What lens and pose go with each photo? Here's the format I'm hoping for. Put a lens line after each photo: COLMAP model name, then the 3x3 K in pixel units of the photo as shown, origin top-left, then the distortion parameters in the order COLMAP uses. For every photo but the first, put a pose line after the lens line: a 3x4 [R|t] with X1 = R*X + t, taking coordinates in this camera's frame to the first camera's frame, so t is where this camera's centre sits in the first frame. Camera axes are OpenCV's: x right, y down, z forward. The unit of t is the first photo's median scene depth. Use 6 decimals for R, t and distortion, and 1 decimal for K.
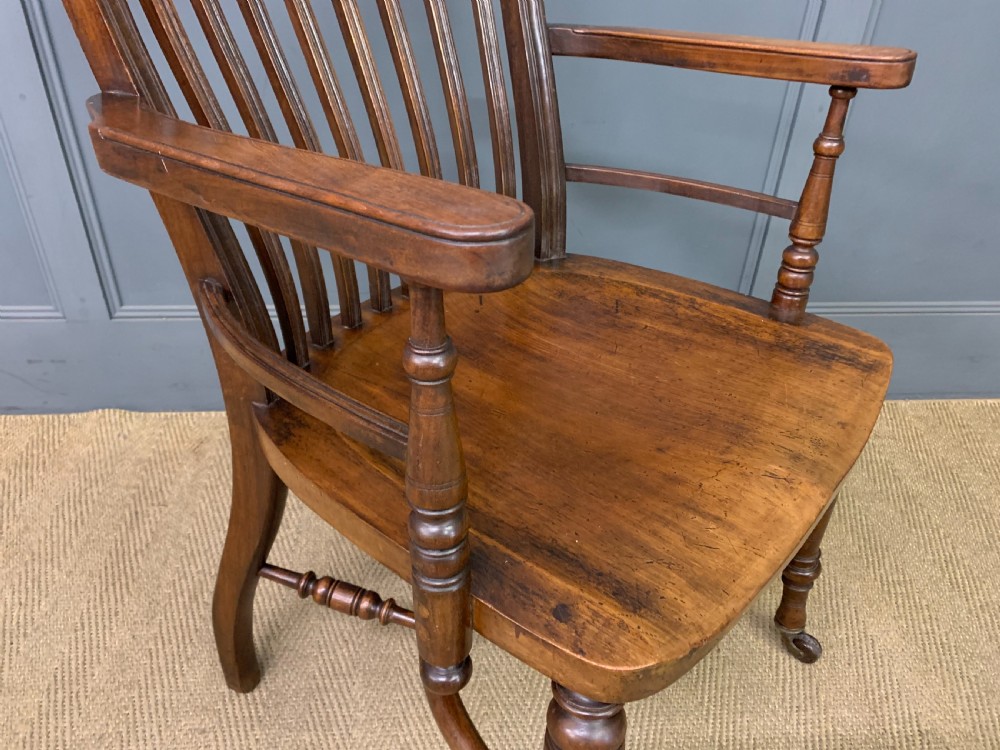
lens RADIAL K [[764.6, 0, 494.7], [0, 764.6, 382.1], [0, 0, 1]] dist [0.019169, -0.011515]
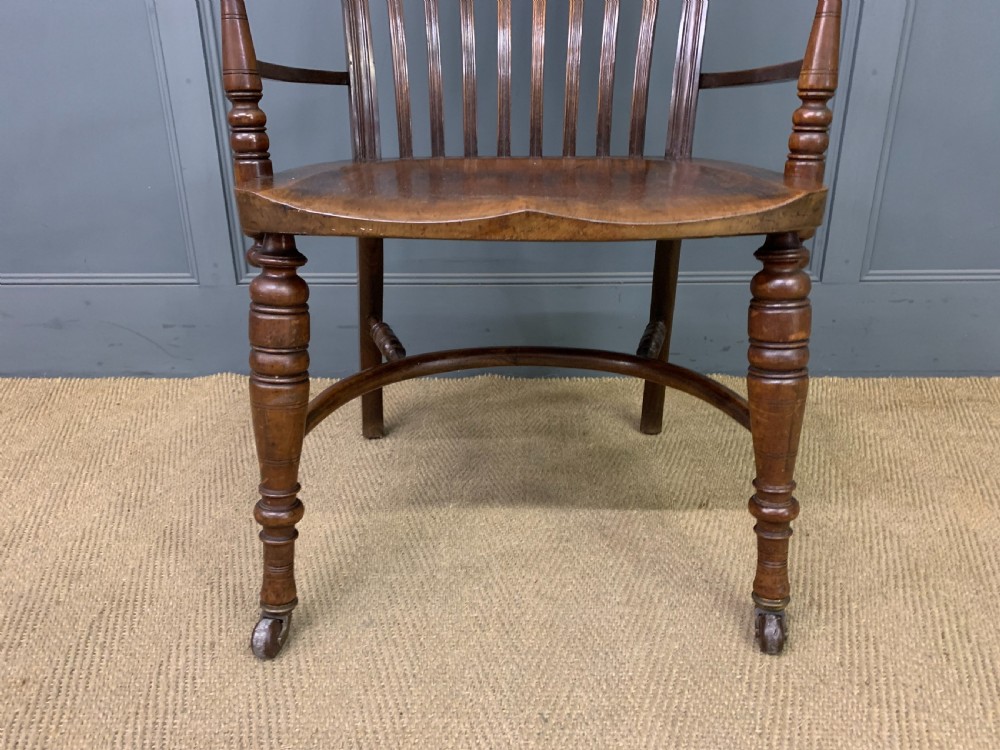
lens RADIAL K [[764.6, 0, 505.2], [0, 764.6, 378.9], [0, 0, 1]] dist [0.019169, -0.011515]
pose [[0.994481, -0.007365, -0.104663, 0.013541], [-0.015756, 0.975739, -0.218371, 0.407024], [0.103732, 0.218815, 0.970237, -0.033727]]
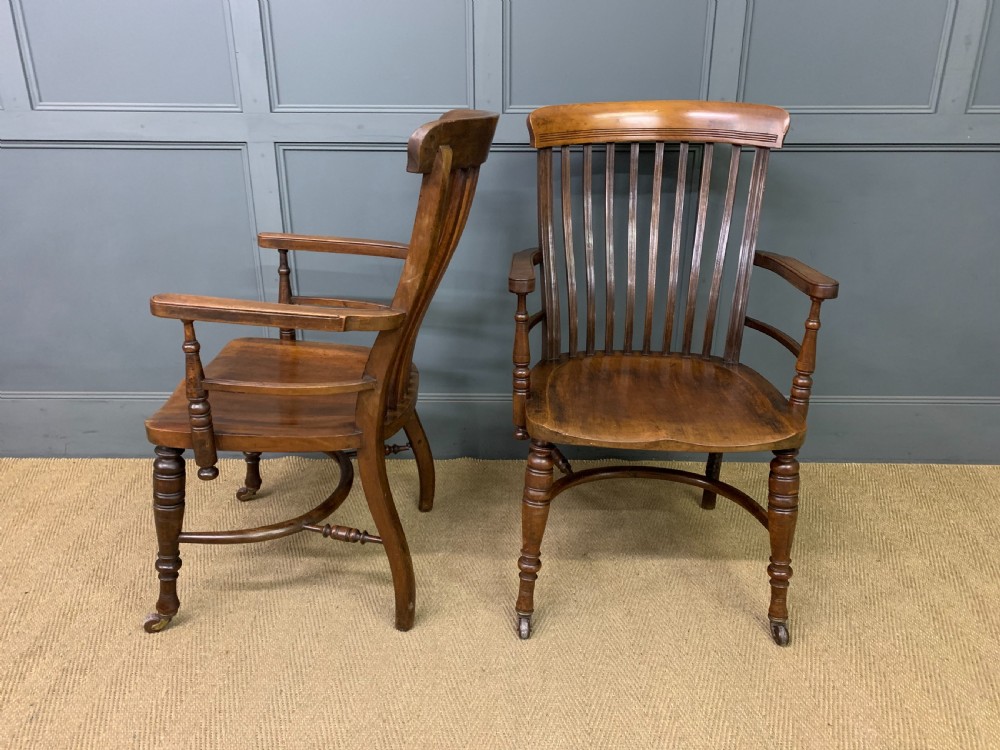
lens RADIAL K [[764.6, 0, 502.9], [0, 764.6, 364.5], [0, 0, 1]] dist [0.019169, -0.011515]
pose [[0.995717, -0.001564, -0.092436, 0.159084], [-0.020043, 0.972423, -0.232363, 0.321457], [0.090250, 0.233220, 0.968227, -0.906303]]
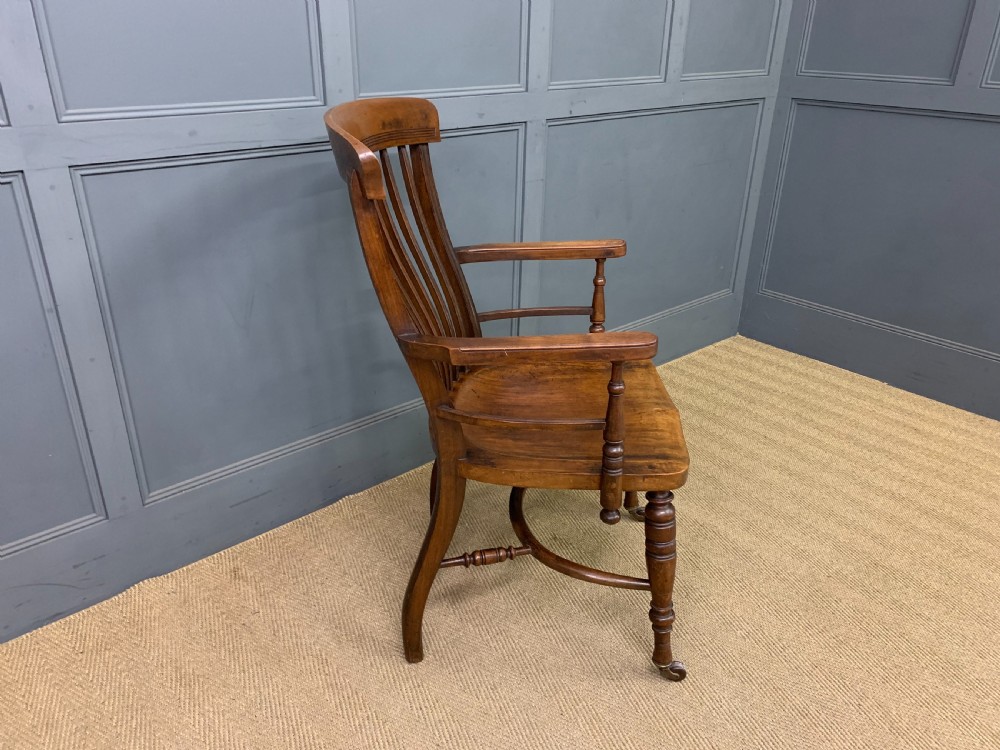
lens RADIAL K [[764.6, 0, 499.2], [0, 764.6, 371.6], [0, 0, 1]] dist [0.019169, -0.011515]
pose [[0.800484, -0.275190, 0.532443, -0.894739], [0.343450, 0.938652, -0.031212, -0.068215], [-0.491190, 0.207852, 0.845890, -0.599319]]
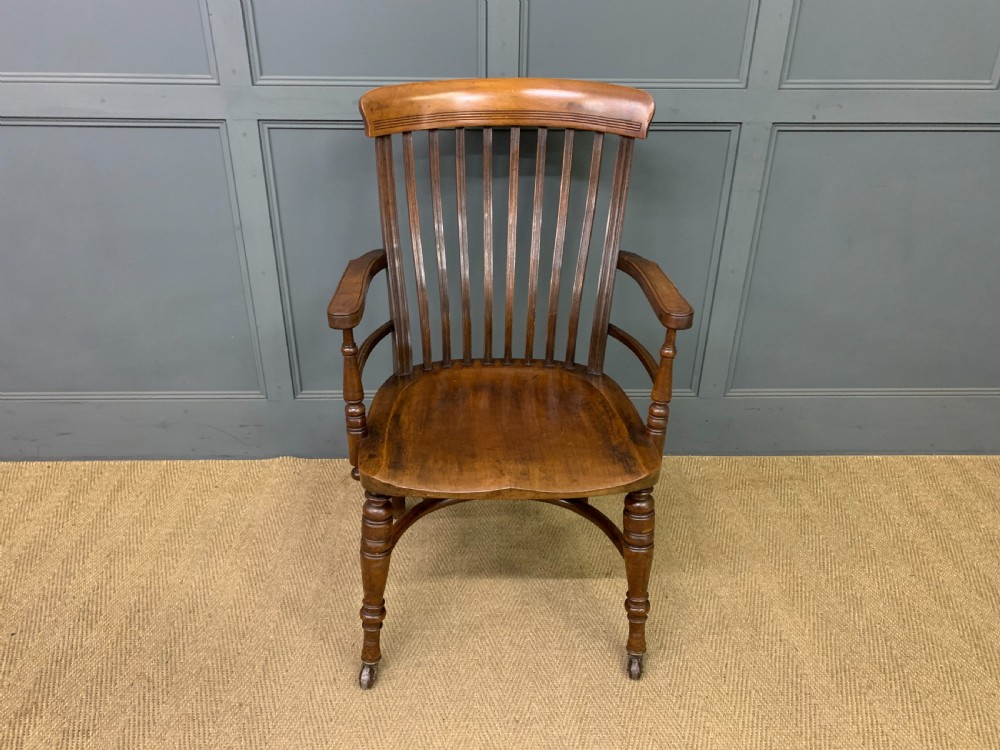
lens RADIAL K [[764.6, 0, 494.8], [0, 764.6, 374.7], [0, 0, 1]] dist [0.019169, -0.011515]
pose [[0.998493, -0.000441, -0.054881, 0.010485], [-0.005858, 0.993398, -0.114569, 0.066976], [0.054569, 0.114718, 0.991898, -0.794695]]
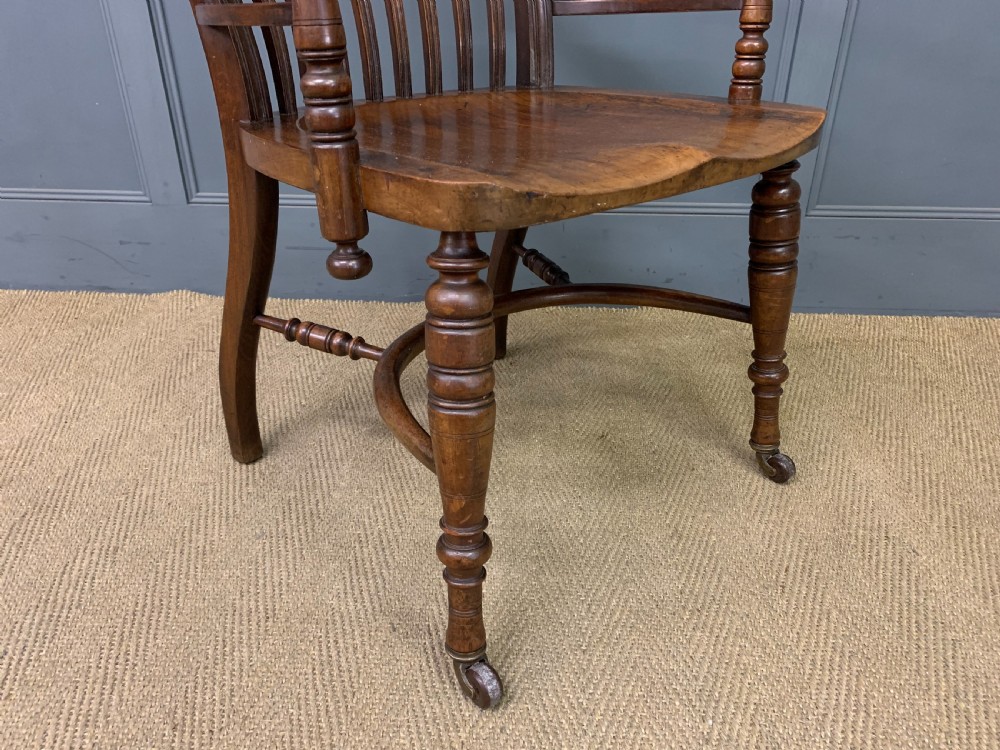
lens RADIAL K [[764.6, 0, 500.1], [0, 764.6, 383.0], [0, 0, 1]] dist [0.019169, -0.011515]
pose [[0.988649, 0.039013, -0.145093, 0.196334], [-0.053343, 0.993929, -0.096224, 0.376430], [0.140459, 0.102871, 0.984728, -0.058285]]
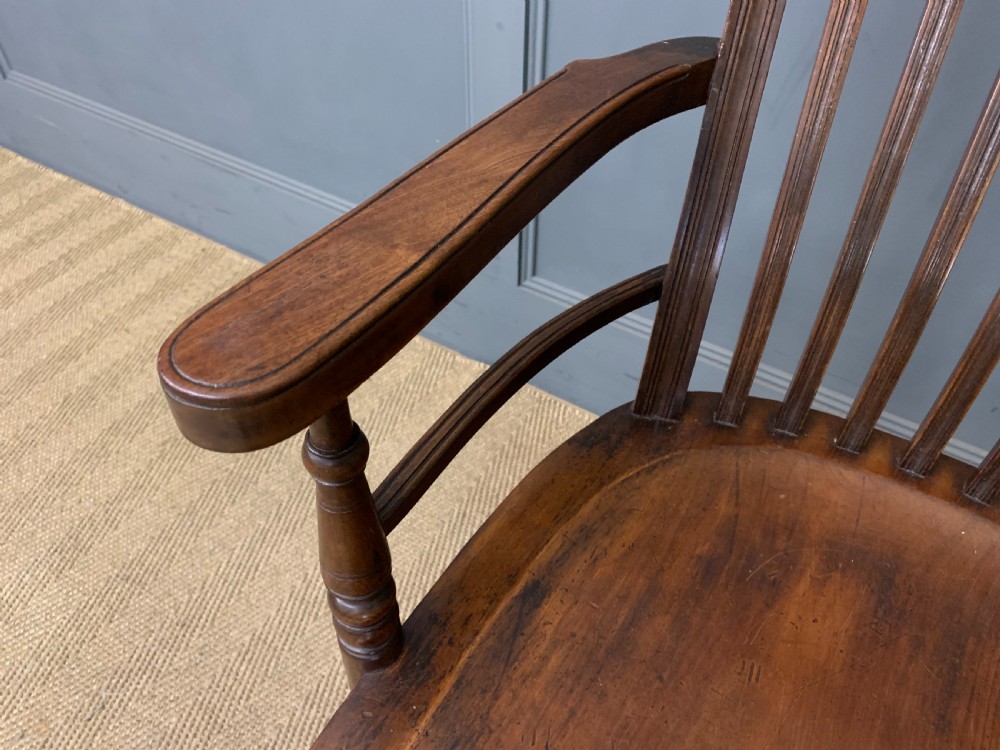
lens RADIAL K [[764.6, 0, 509.1], [0, 764.6, 379.5], [0, 0, 1]] dist [0.019169, -0.011515]
pose [[0.805599, 0.408950, -0.428683, -0.131434], [-0.320292, 0.909333, 0.265568, -0.293143], [0.498420, -0.076638, 0.863542, 0.333287]]
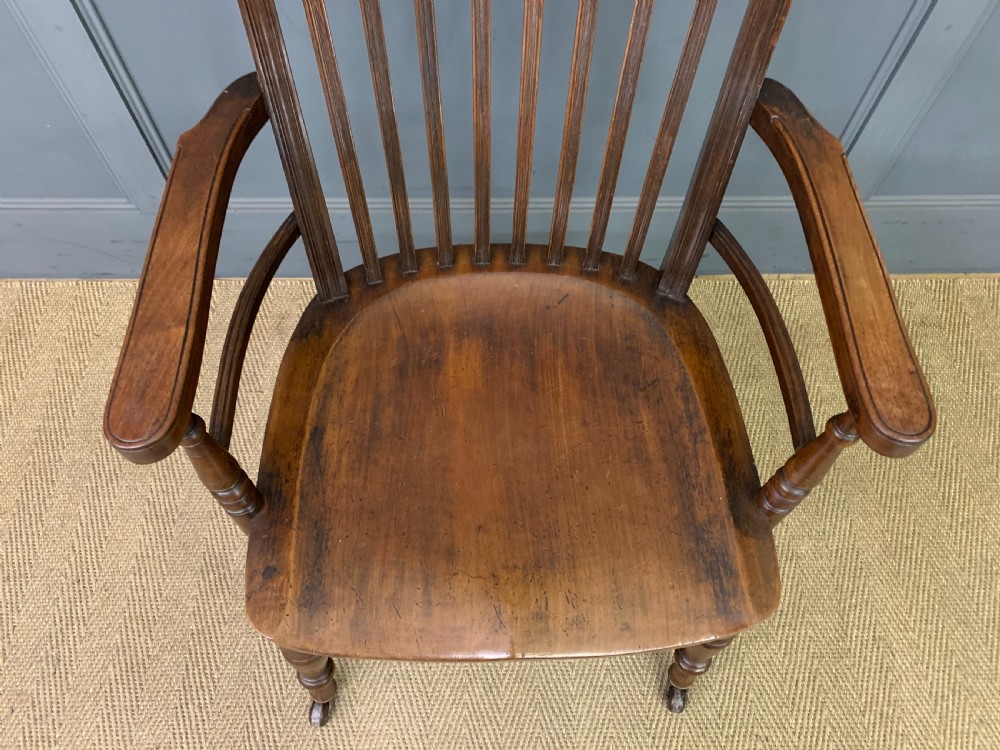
lens RADIAL K [[764.6, 0, 497.7], [0, 764.6, 374.4], [0, 0, 1]] dist [0.019169, -0.011515]
pose [[0.997766, 0.044524, -0.049816, -0.027344], [-0.016575, 0.887245, 0.461001, -0.508679], [0.064724, -0.459145, 0.886000, 0.028146]]
